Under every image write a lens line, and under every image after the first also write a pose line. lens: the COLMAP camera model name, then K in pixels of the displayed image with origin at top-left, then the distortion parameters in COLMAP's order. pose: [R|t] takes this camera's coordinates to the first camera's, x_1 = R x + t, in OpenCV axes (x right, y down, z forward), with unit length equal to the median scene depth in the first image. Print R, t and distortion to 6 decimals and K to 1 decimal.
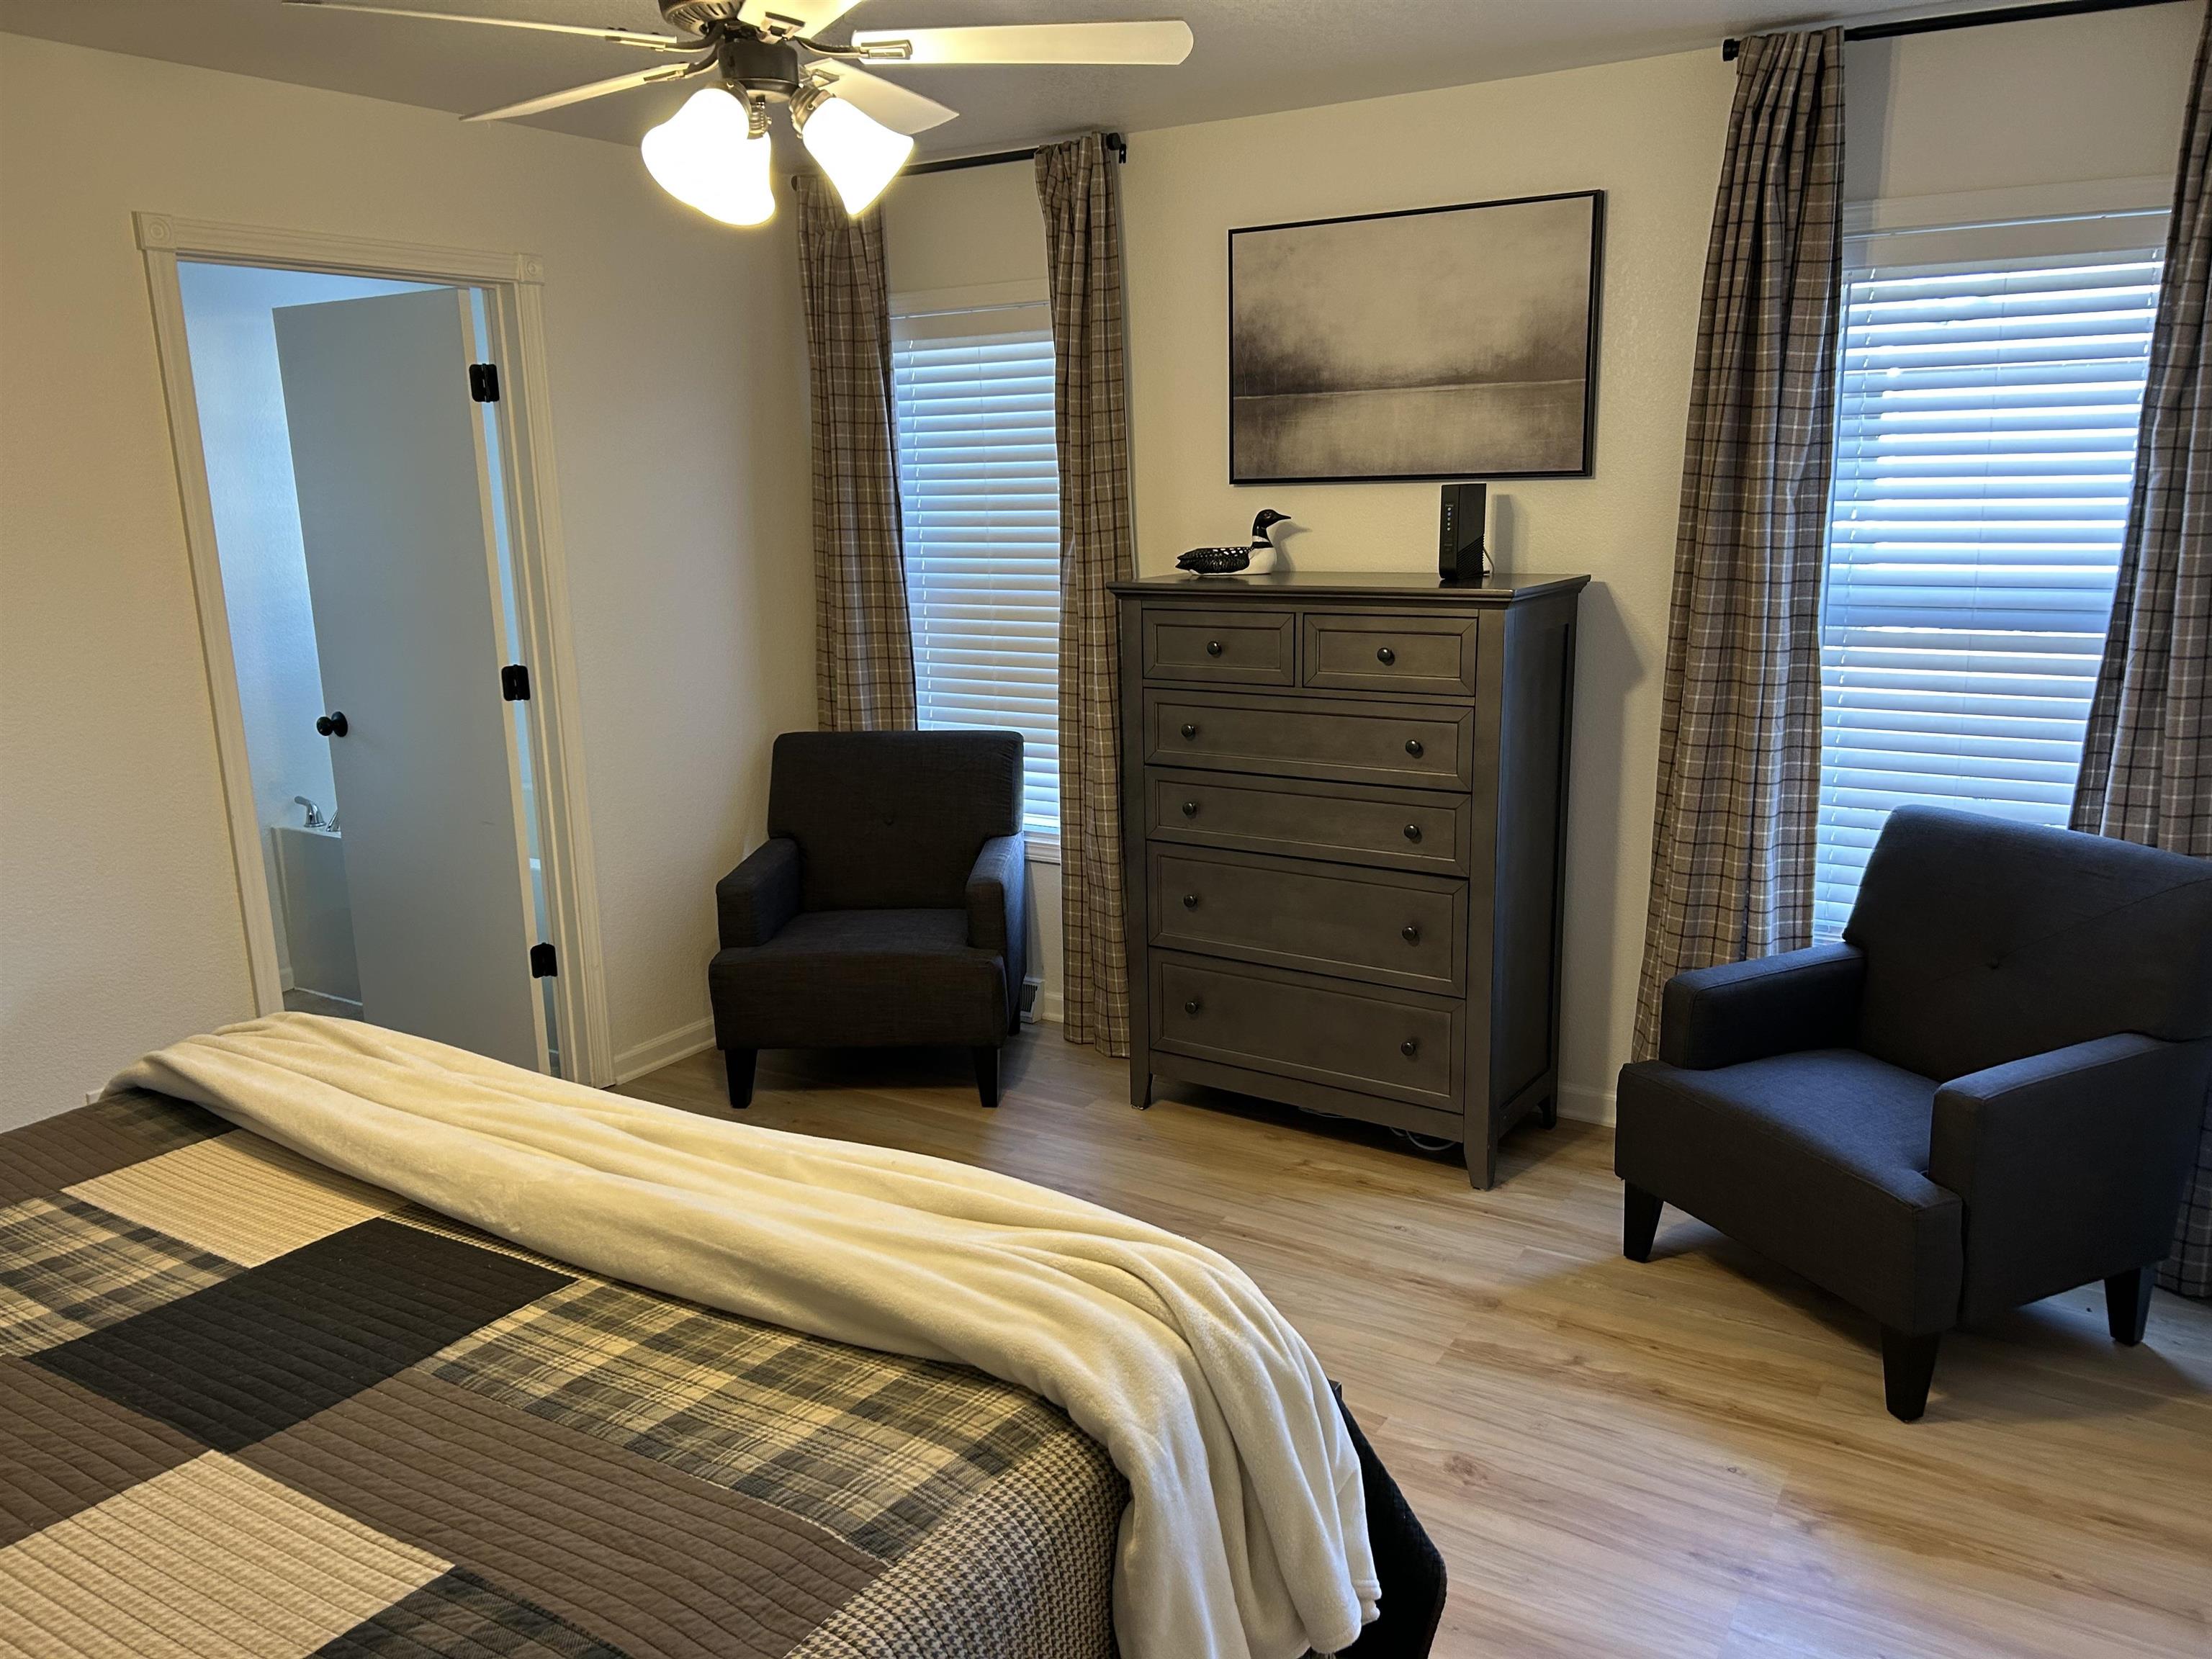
lens RADIAL K [[1675.0, 0, 1112.2], [0, 1675.0, 851.0], [0, 0, 1]] dist [0.037574, -0.042059]
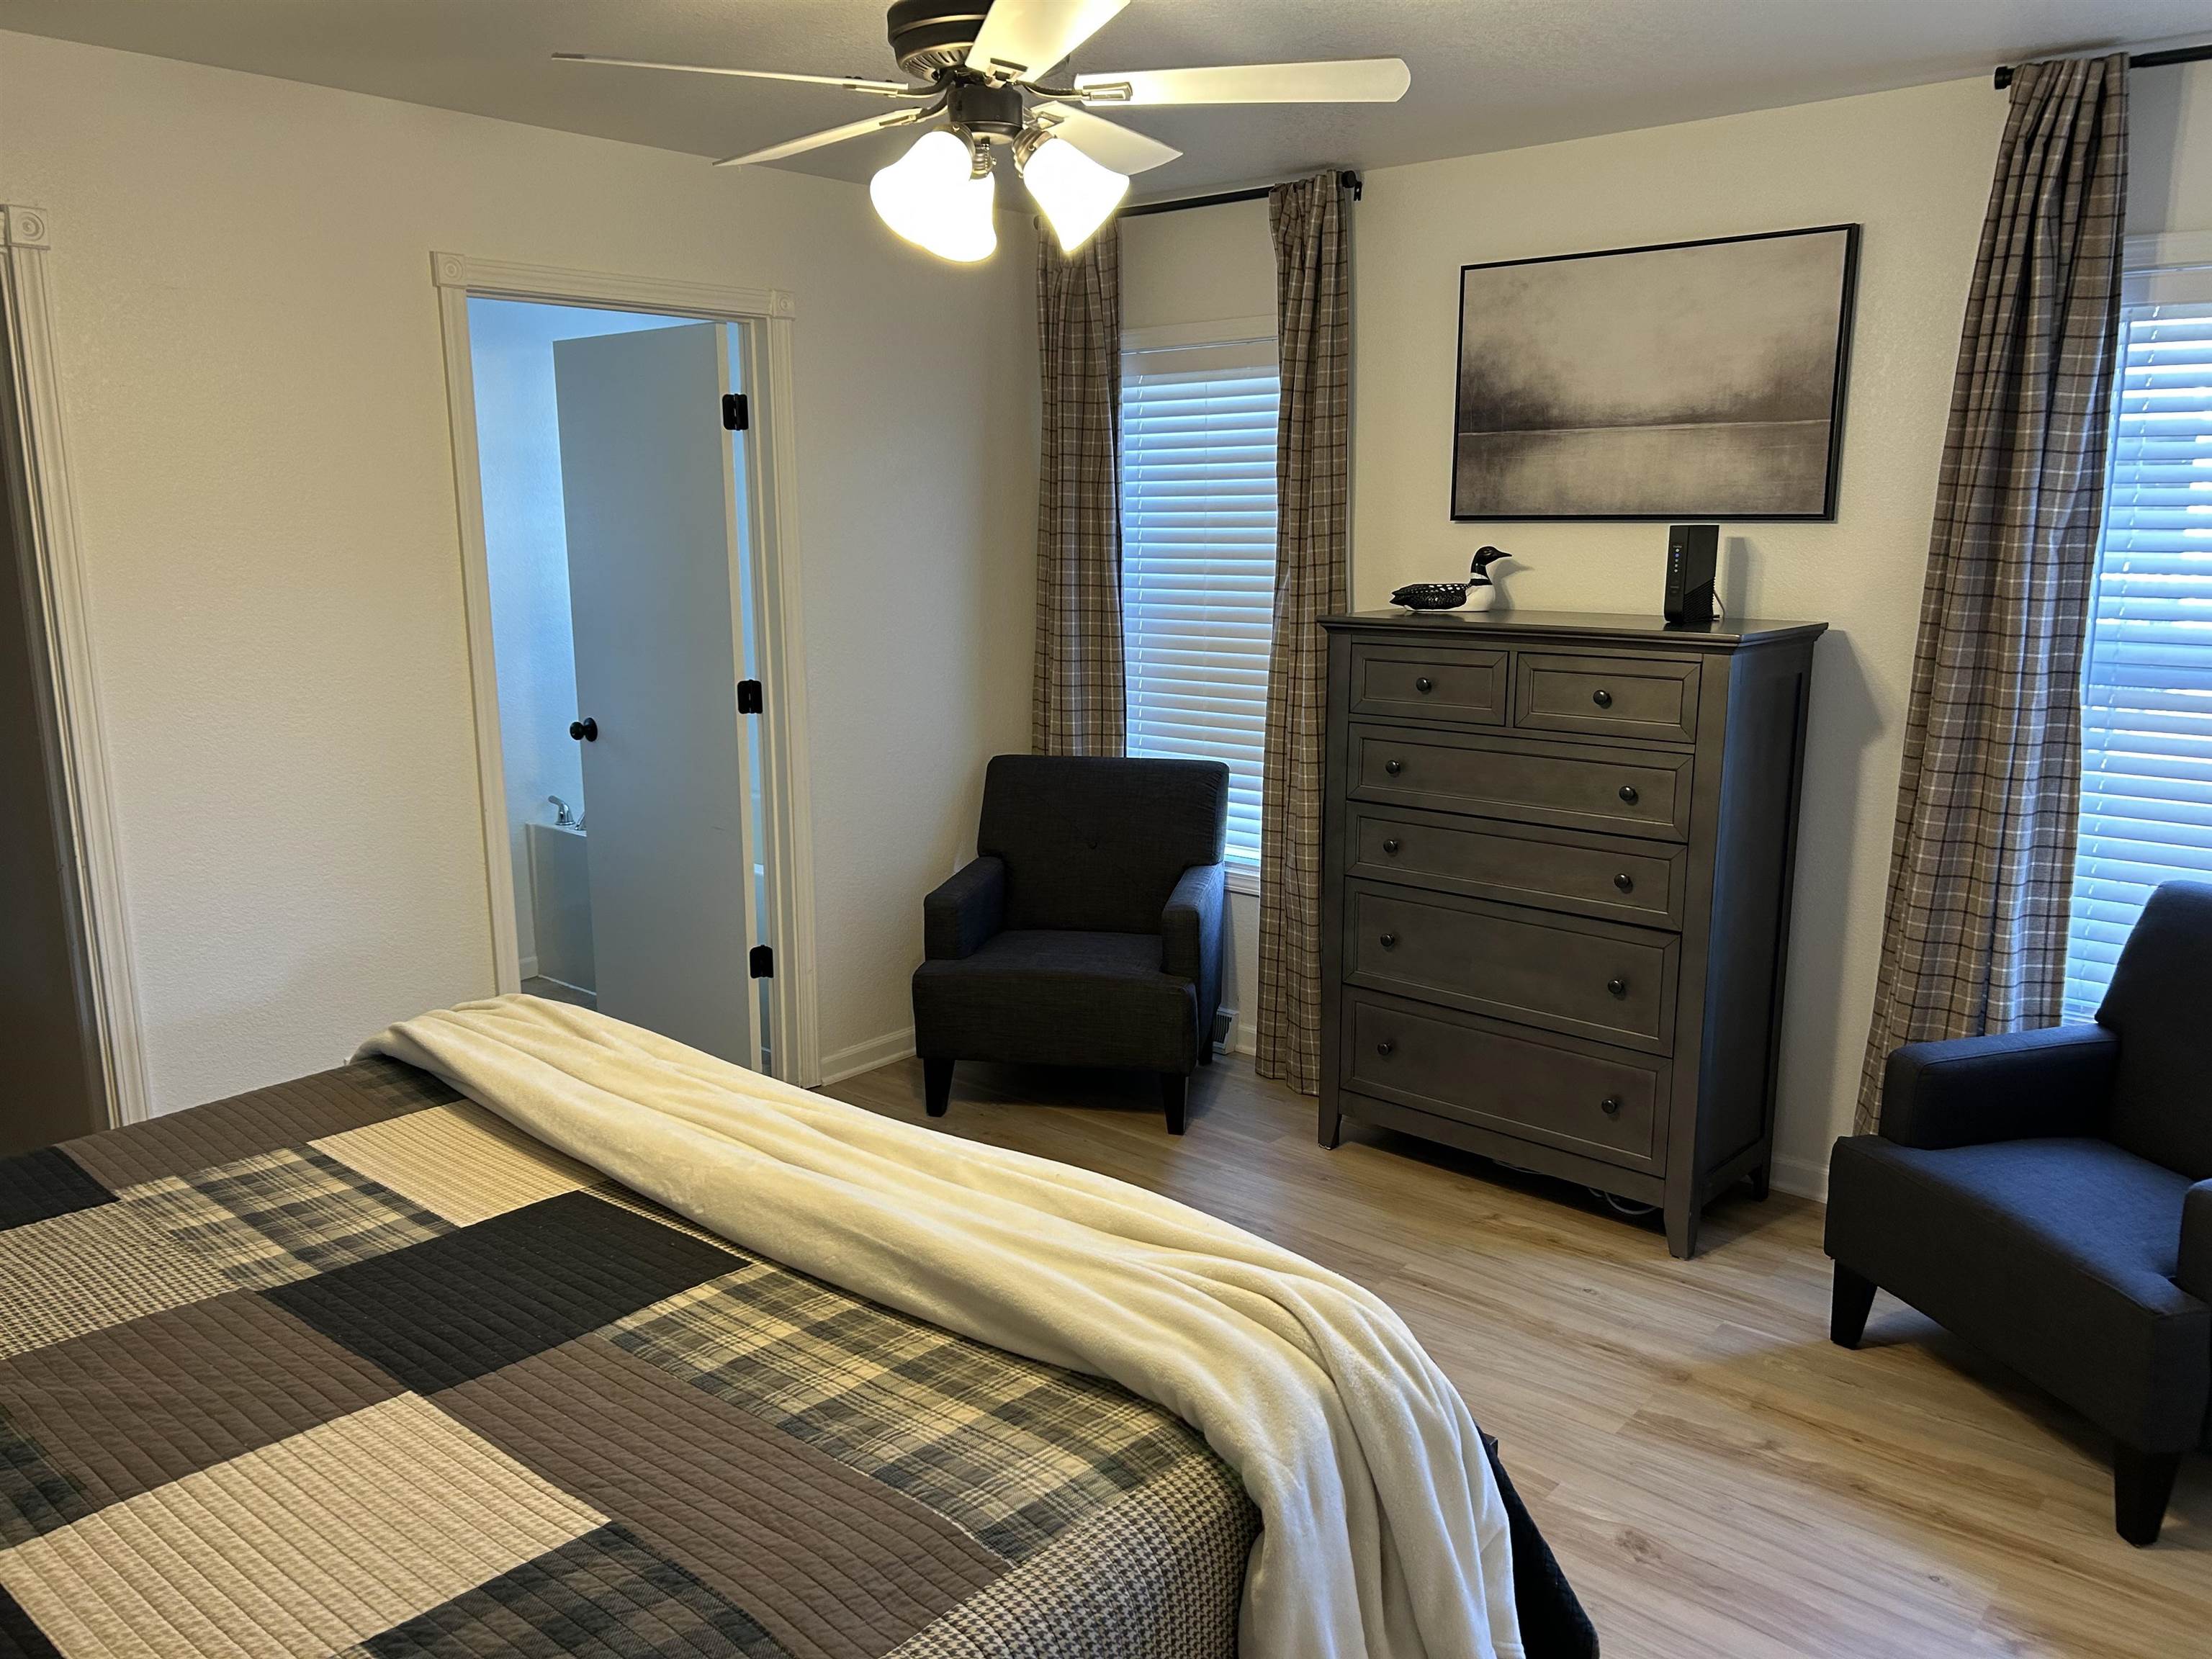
lens RADIAL K [[1675.0, 0, 1092.8], [0, 1675.0, 845.9], [0, 0, 1]] dist [0.037574, -0.042059]
pose [[0.988206, 0.048701, -0.145179, 0.017562], [-0.052089, 0.998450, -0.019621, 0.003207], [0.143999, 0.026952, 0.989211, -0.004236]]
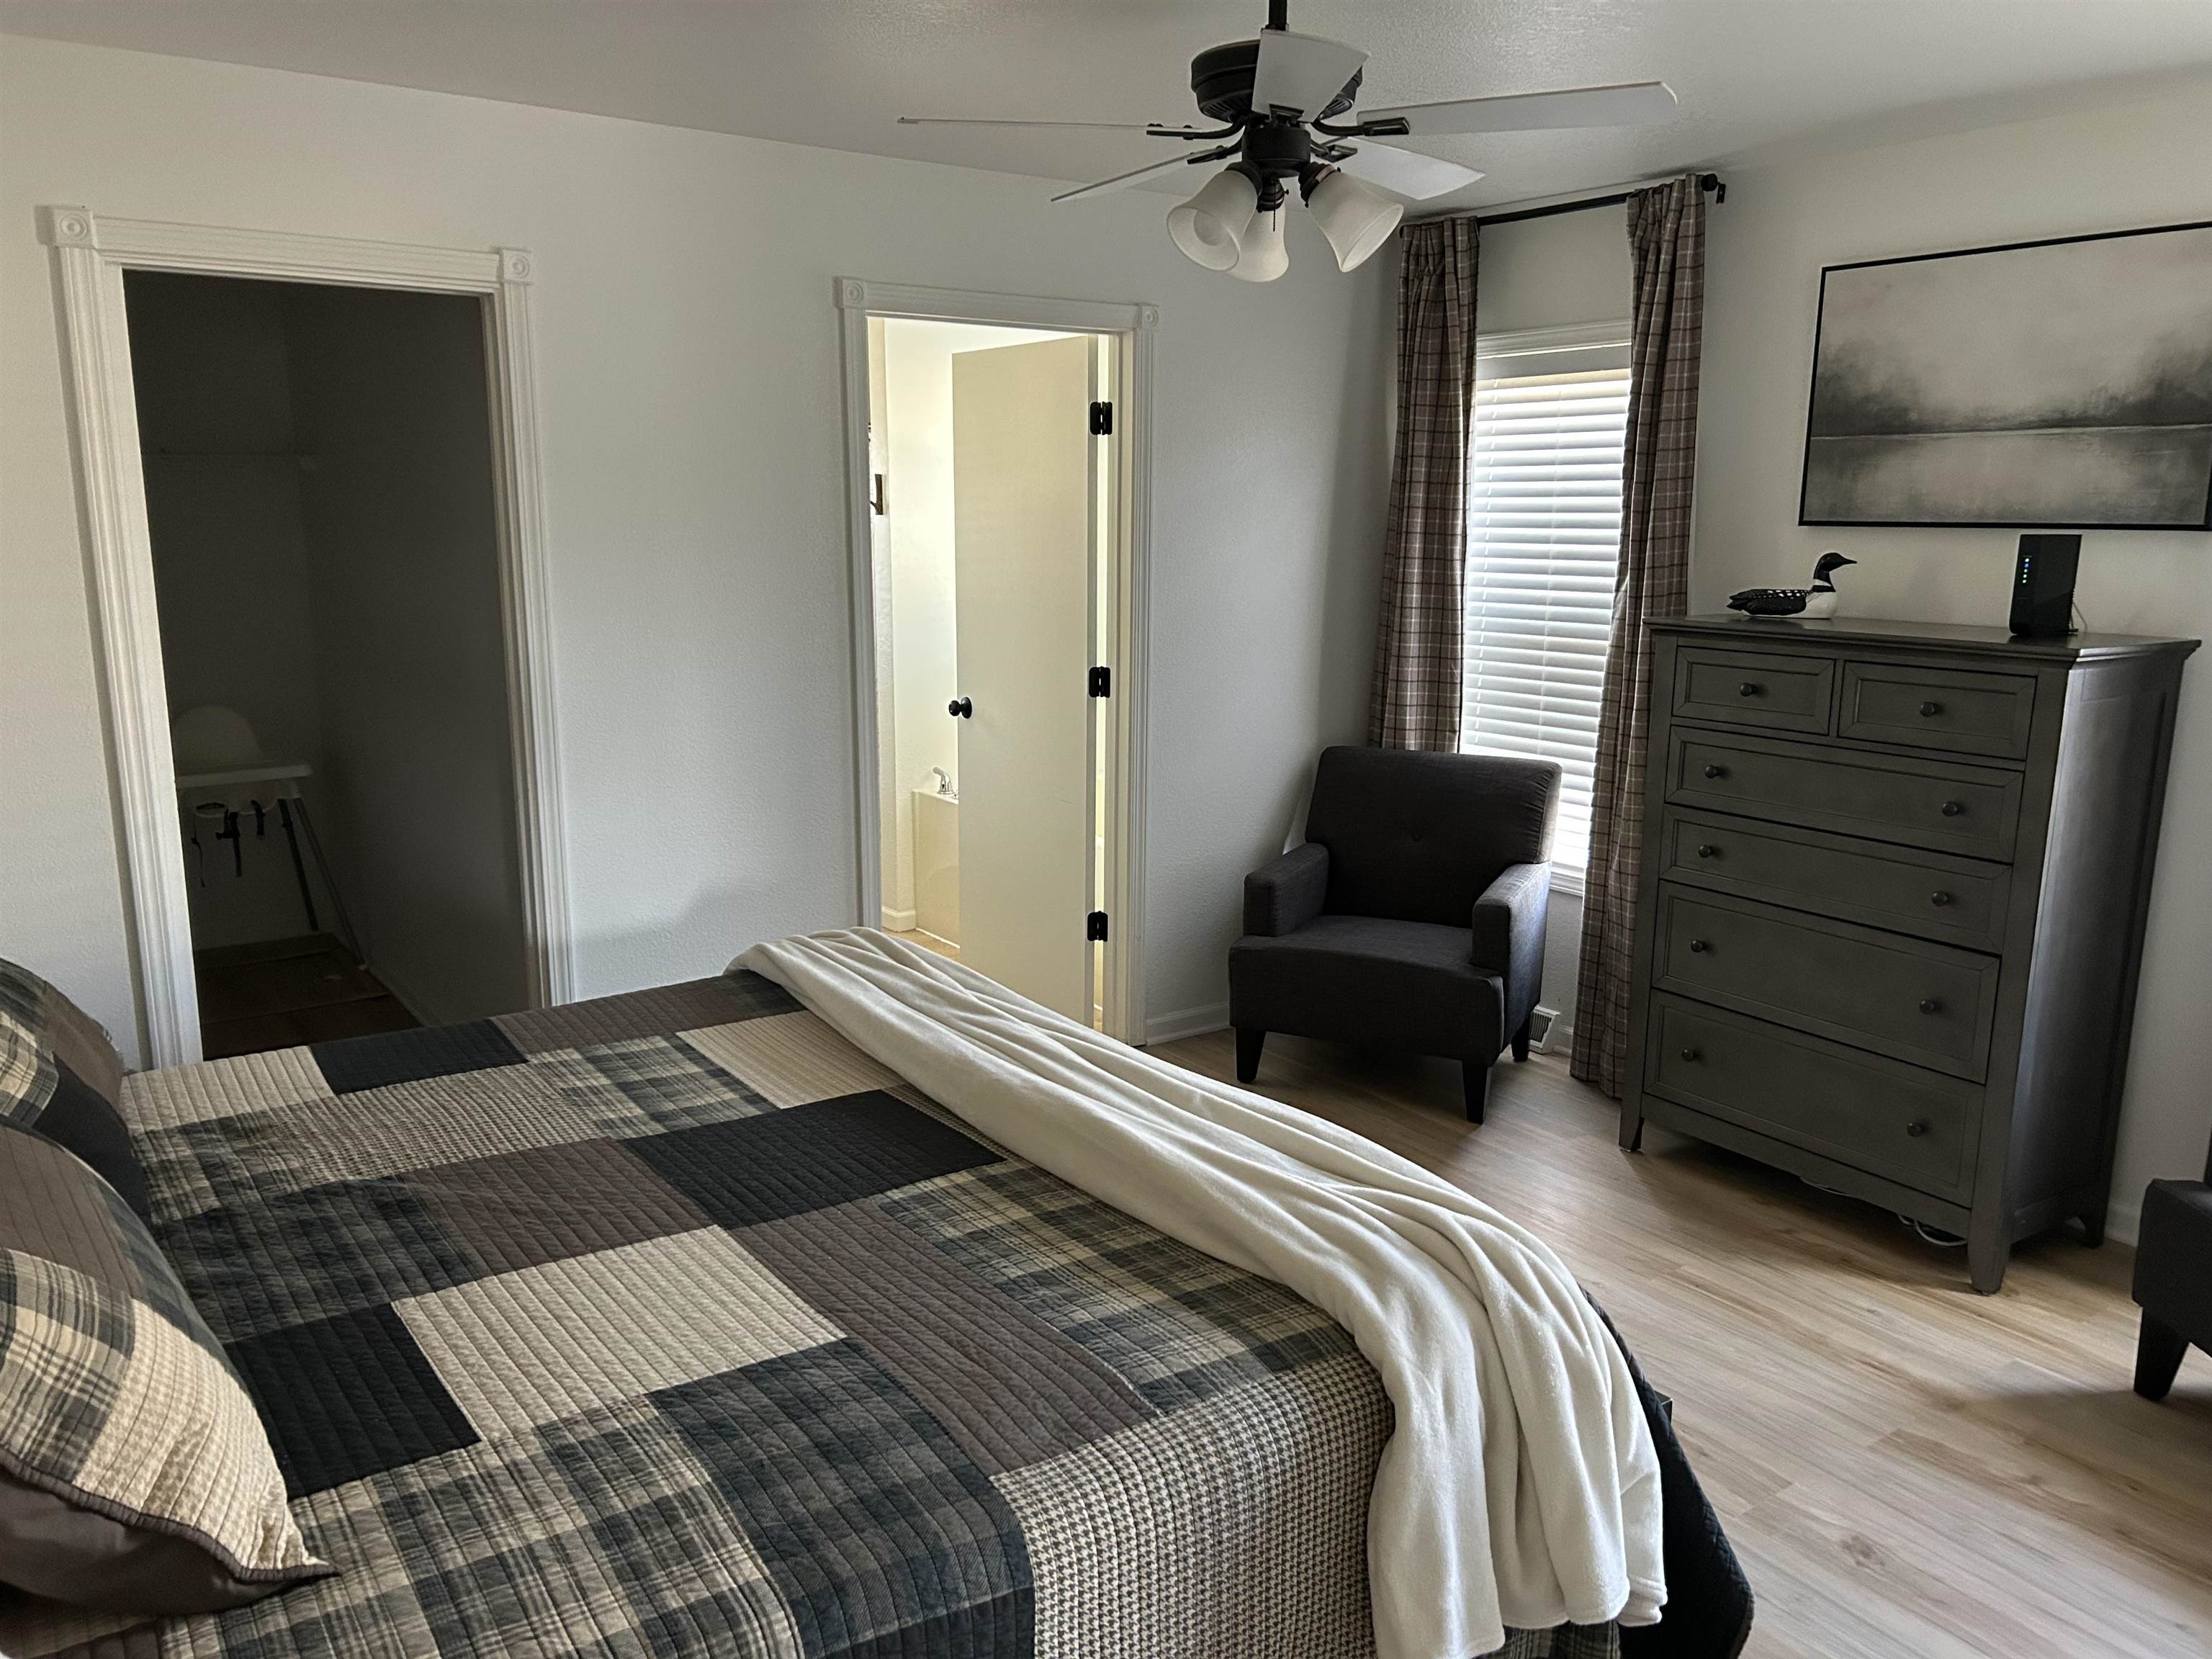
lens RADIAL K [[1675.0, 0, 1097.2], [0, 1675.0, 847.0], [0, 0, 1]] dist [0.037574, -0.042059]
pose [[0.920835, 0.107054, -0.374970, 0.096879], [-0.115242, 0.993337, 0.000592, 0.013959], [0.372535, 0.042667, 0.927037, -0.054874]]
